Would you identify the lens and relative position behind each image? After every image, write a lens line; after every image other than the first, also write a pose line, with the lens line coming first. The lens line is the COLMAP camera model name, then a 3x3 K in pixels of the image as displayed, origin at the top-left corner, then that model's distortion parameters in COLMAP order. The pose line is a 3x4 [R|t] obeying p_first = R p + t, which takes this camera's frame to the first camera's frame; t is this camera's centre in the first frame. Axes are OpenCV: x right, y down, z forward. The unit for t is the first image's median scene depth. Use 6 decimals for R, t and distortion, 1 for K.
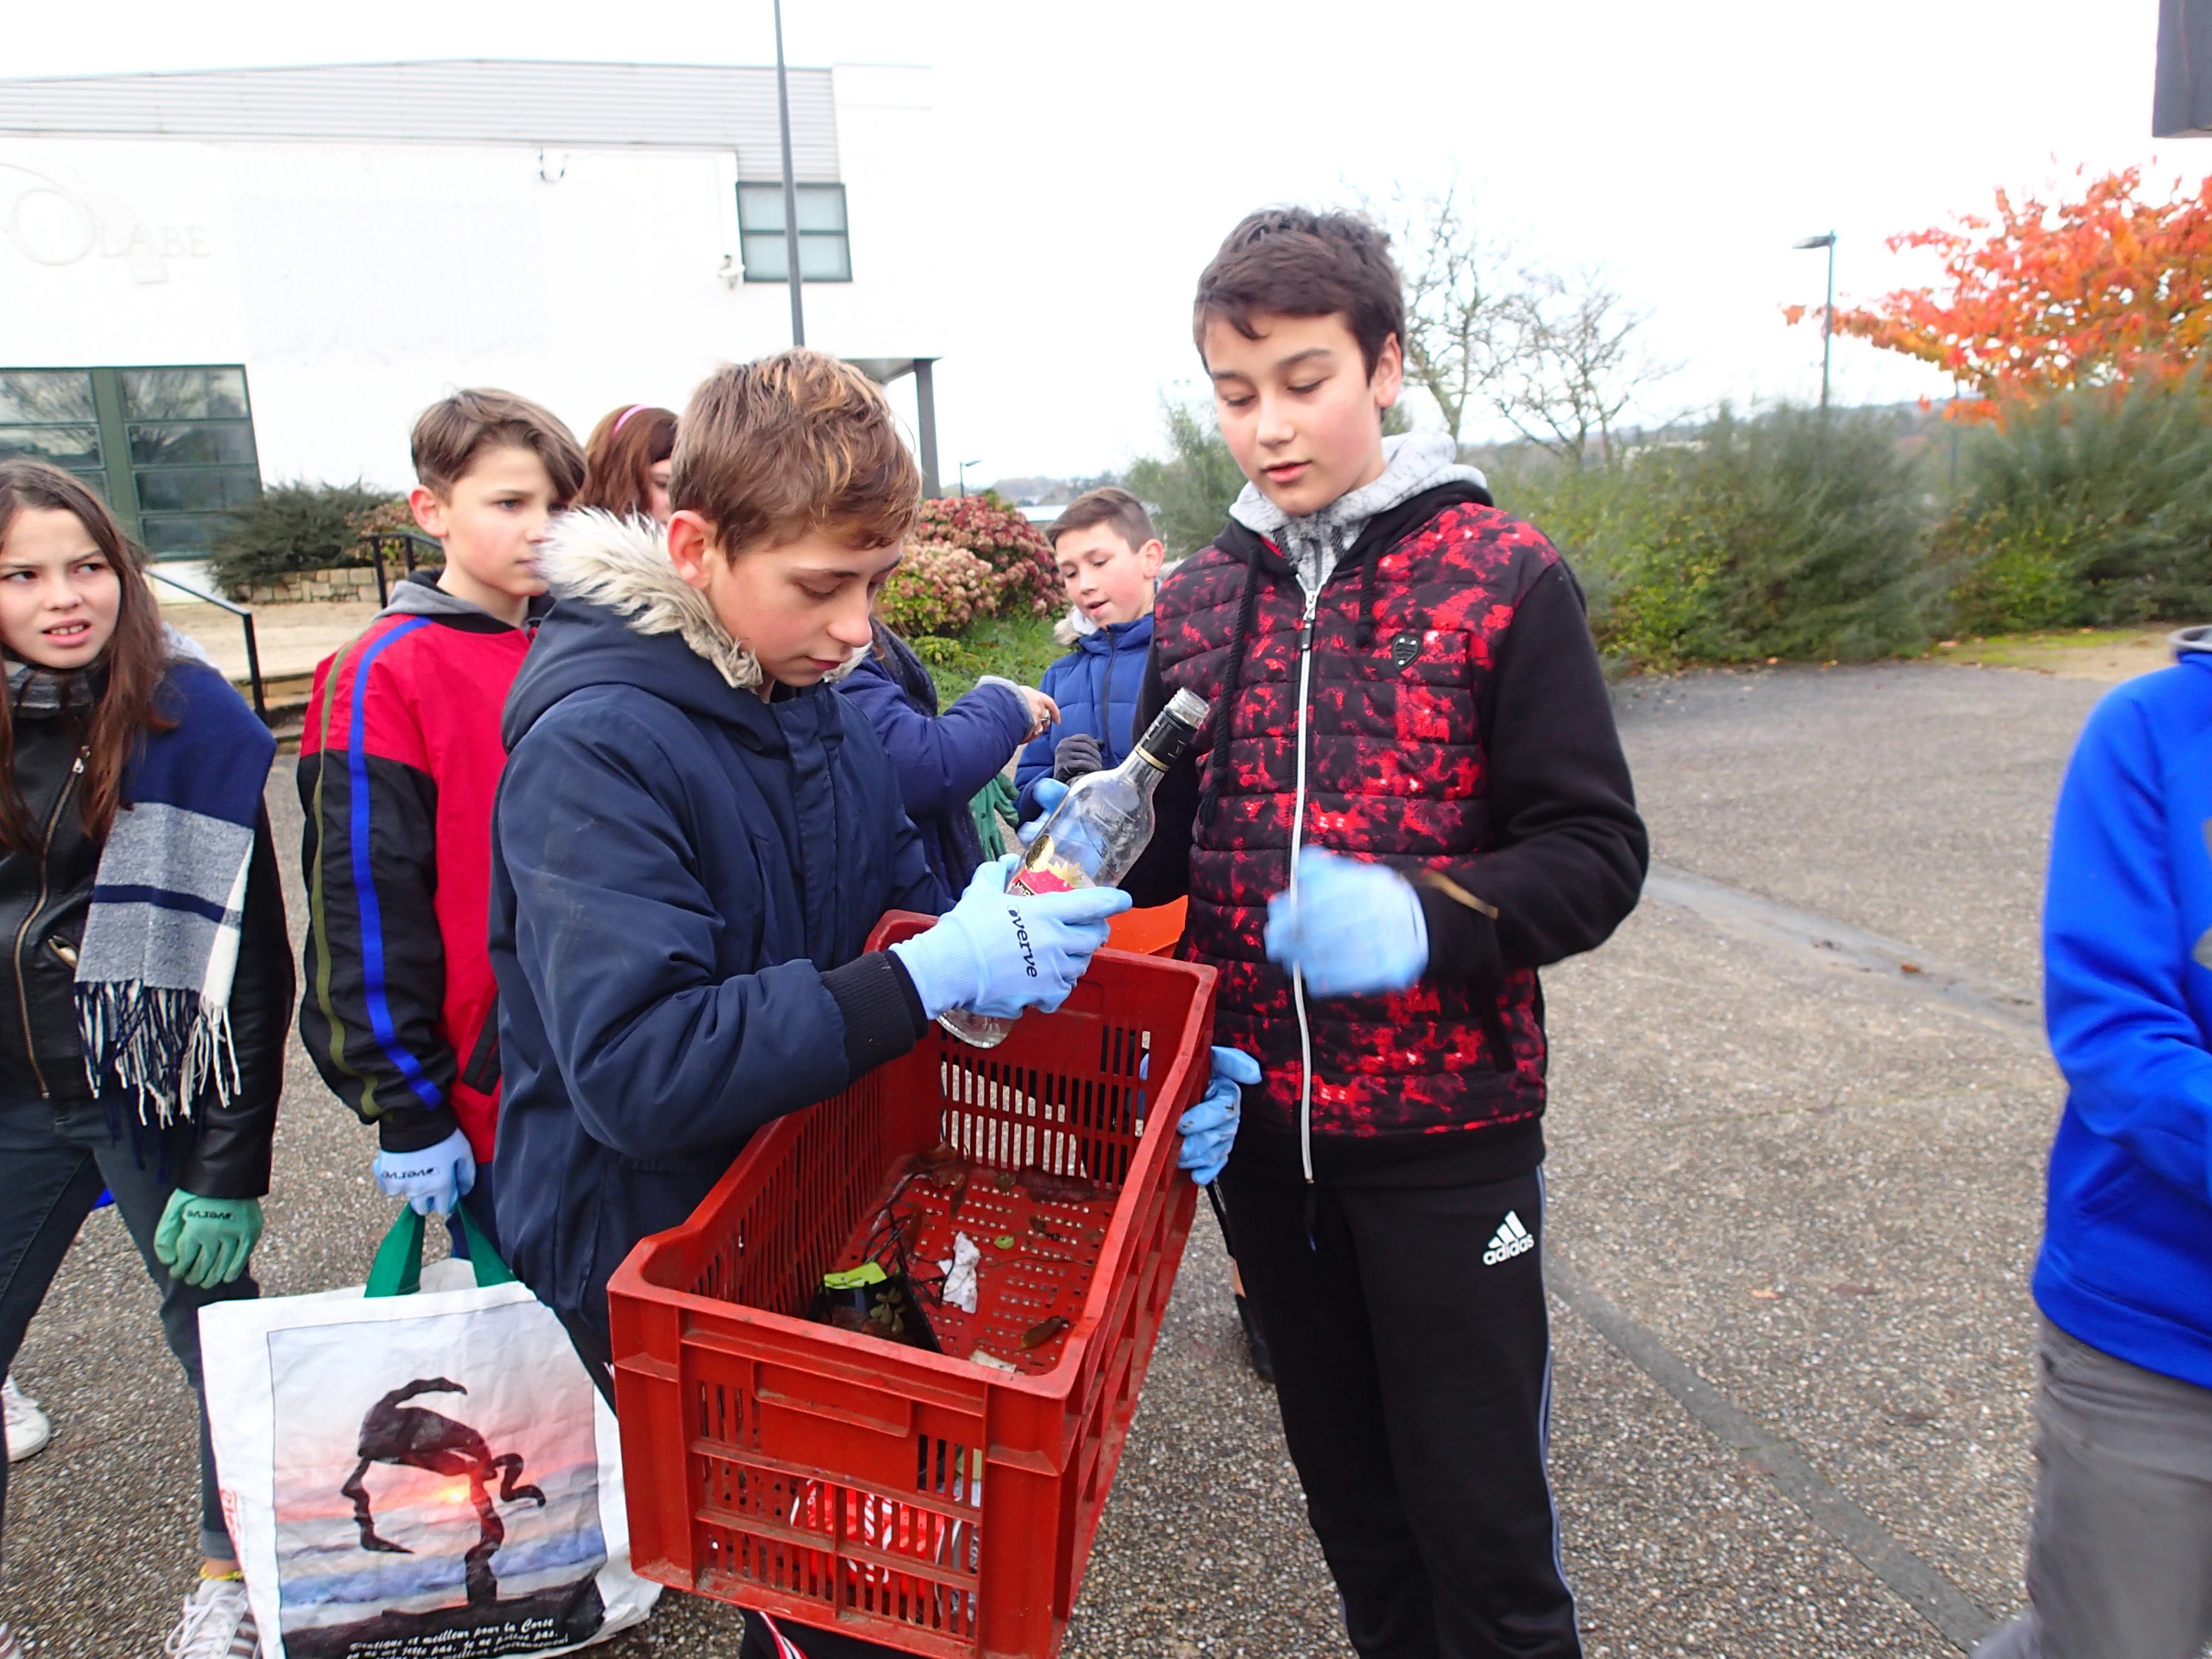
lens RADIAL K [[1672.1, 0, 1106.0], [0, 1672.1, 829.5], [0, 0, 1]] dist [0.004019, 0.001163]
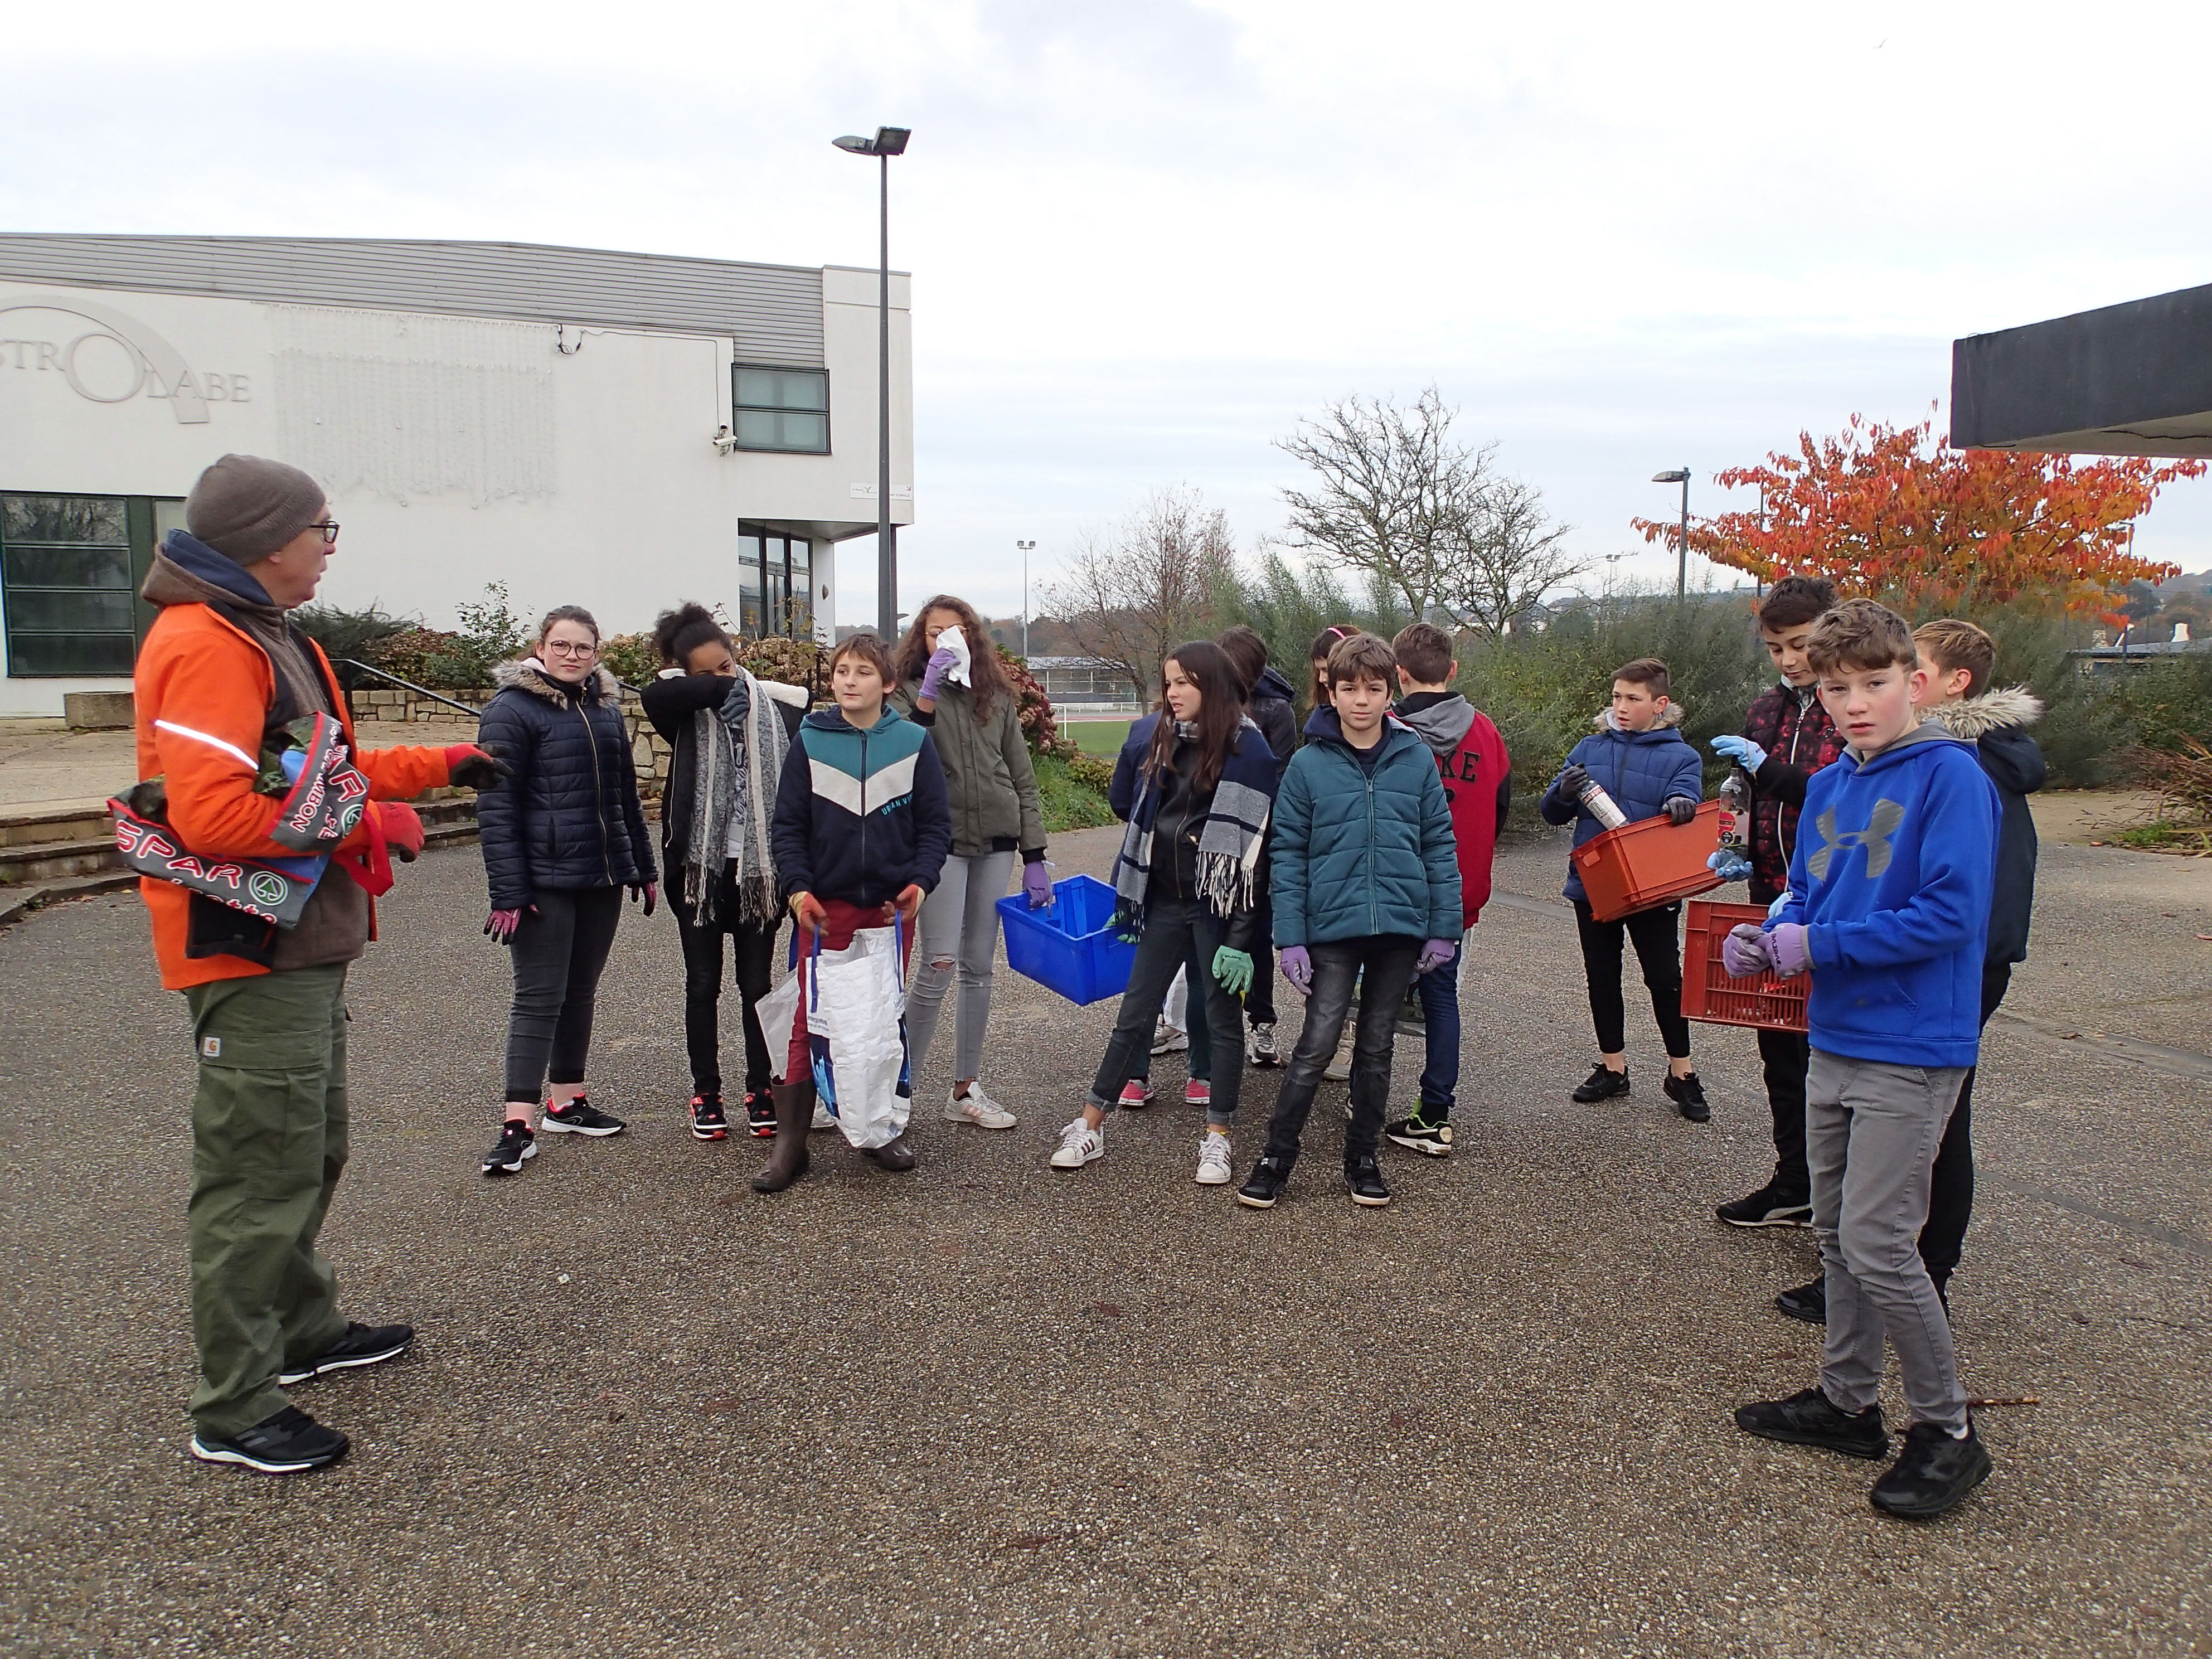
lens RADIAL K [[1643.8, 0, 1119.6], [0, 1643.8, 824.2], [0, 0, 1]] dist [0.004710, -0.005684]
pose [[0.993612, 0.031880, 0.108251, -0.085470], [-0.021704, 0.995344, -0.093911, 0.021446], [-0.110741, 0.090961, 0.989678, -0.106481]]
